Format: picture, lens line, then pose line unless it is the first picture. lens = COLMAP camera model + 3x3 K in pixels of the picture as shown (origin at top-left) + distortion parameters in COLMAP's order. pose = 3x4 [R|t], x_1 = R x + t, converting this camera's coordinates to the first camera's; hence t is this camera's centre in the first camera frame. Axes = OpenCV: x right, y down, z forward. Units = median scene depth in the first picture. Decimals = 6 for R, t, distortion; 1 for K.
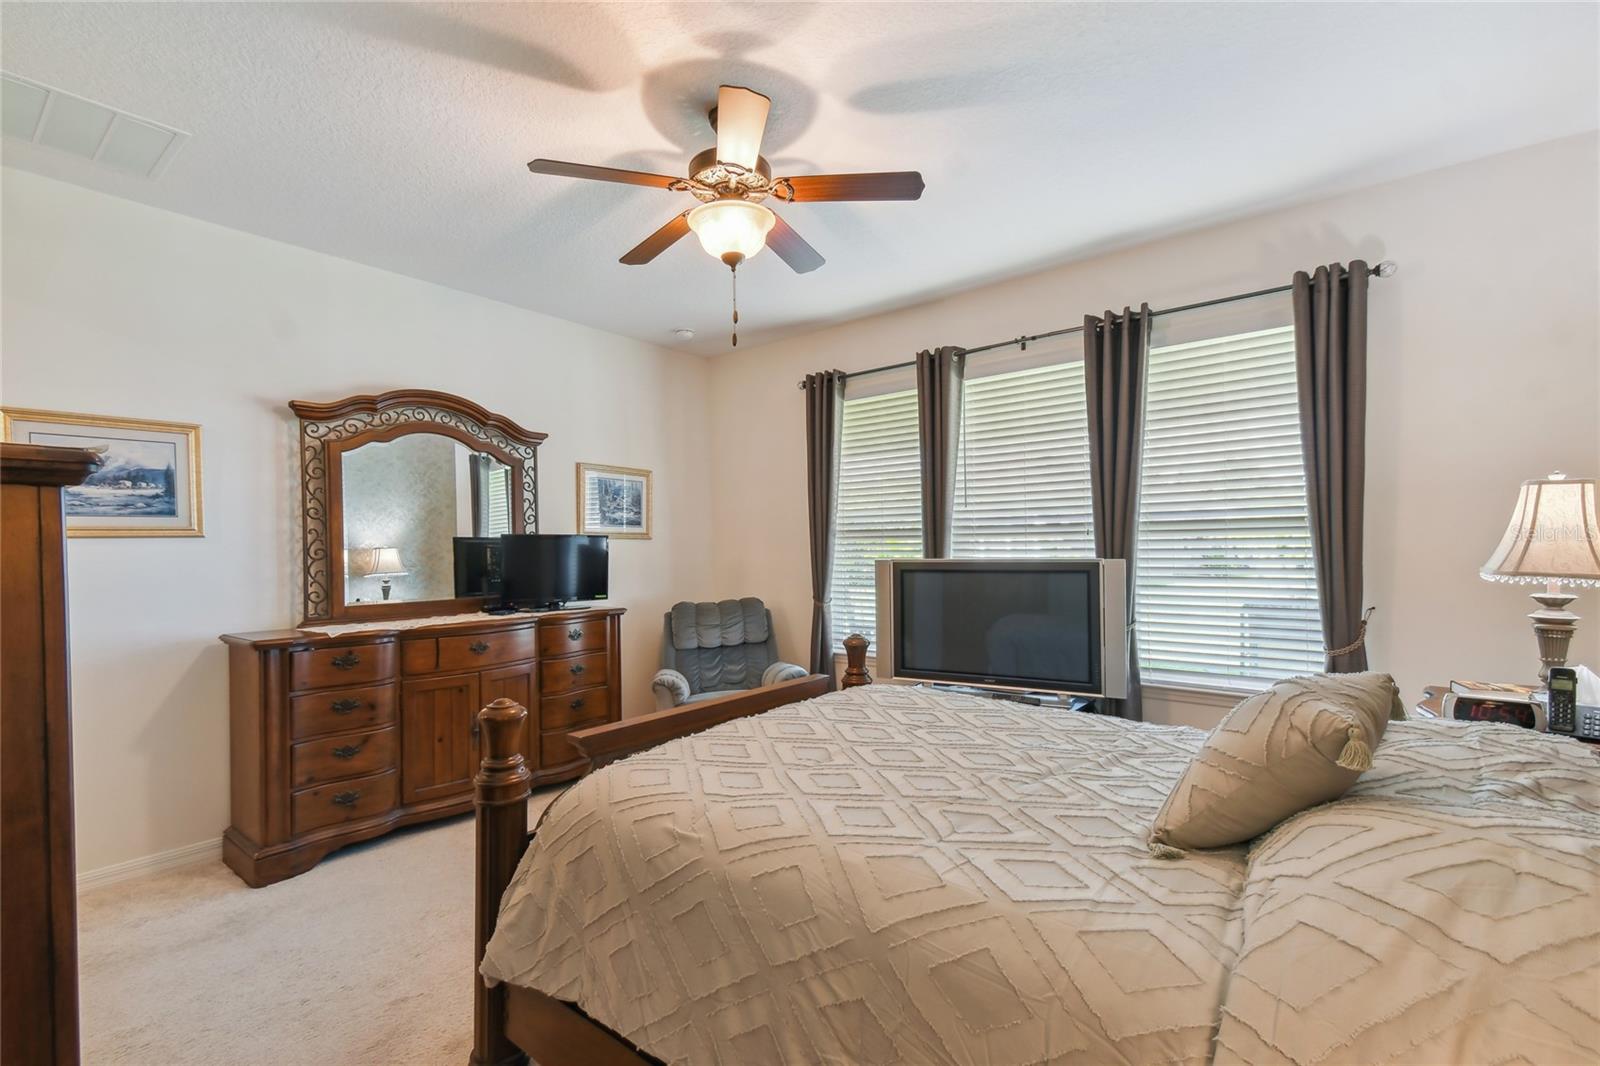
lens RADIAL K [[697.1, 0, 800.0], [0, 697.1, 533.0], [0, 0, 1]] dist [0.047860, 0.000070]
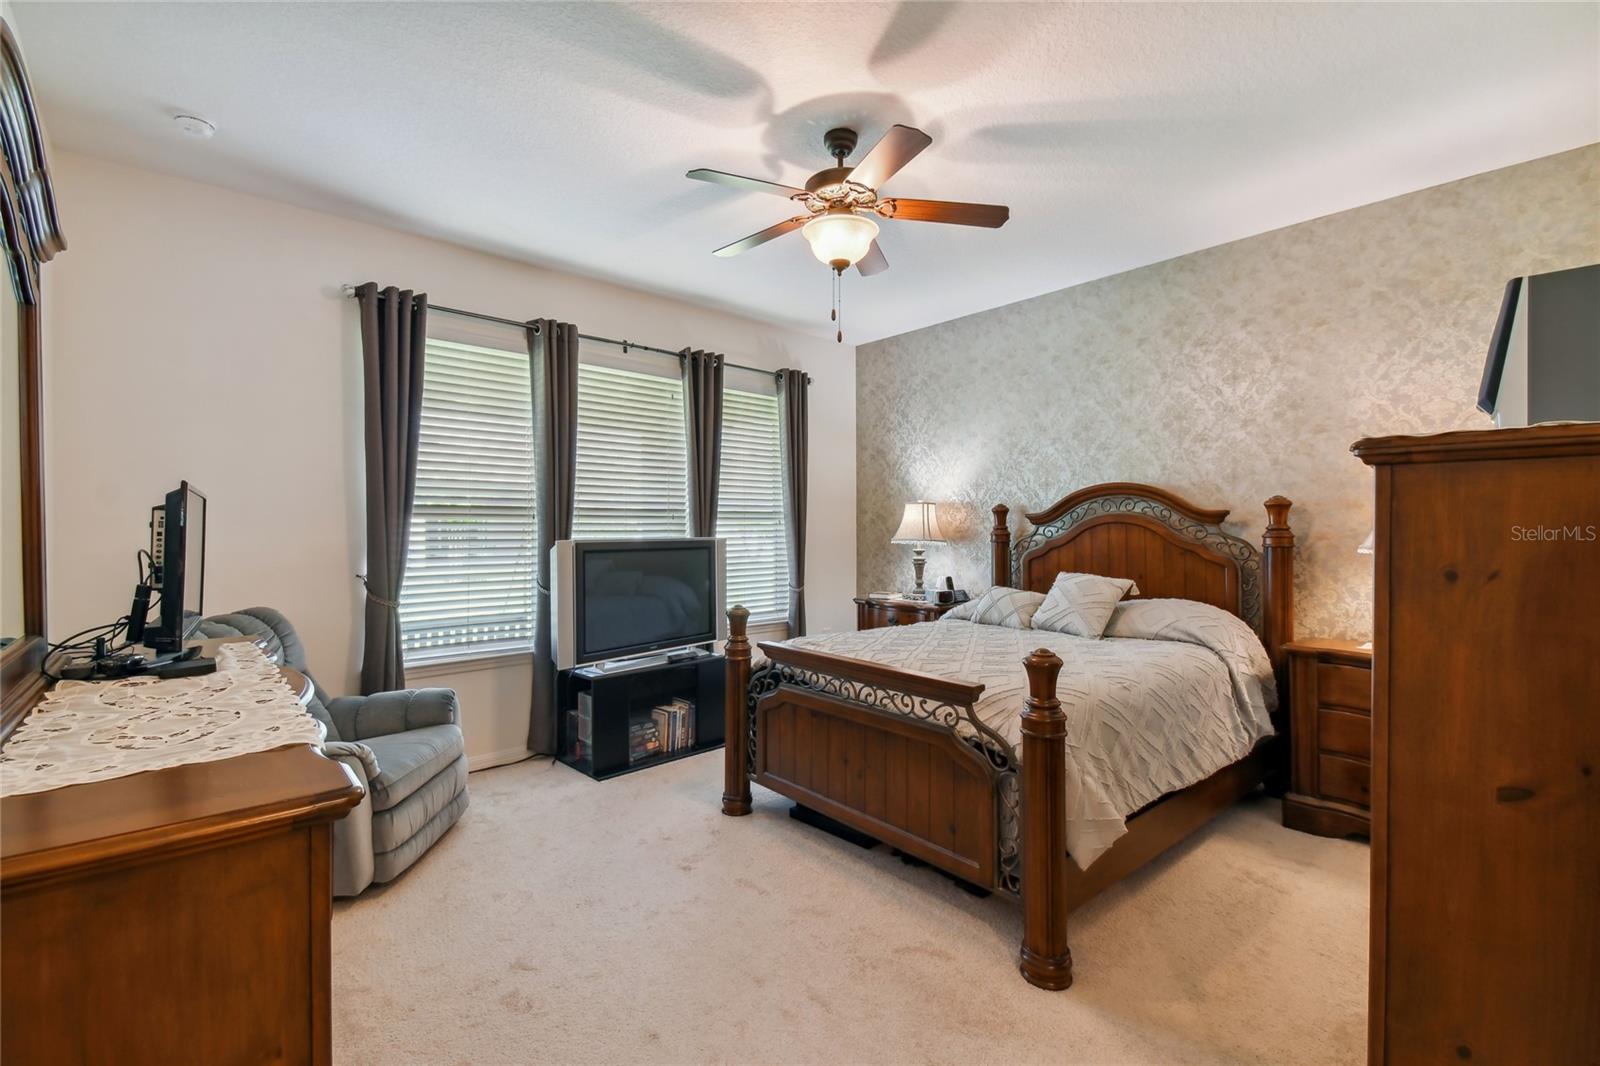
lens RADIAL K [[700.2, 0, 800.0], [0, 700.2, 533.0], [0, 0, 1]] dist [-0.000115, 0.000096]
pose [[0.166520, 0.008051, 0.986005, -0.786869], [-0.020366, 0.999781, -0.004724, 0.027931], [-0.985828, -0.019294, 0.166648, 0.570850]]
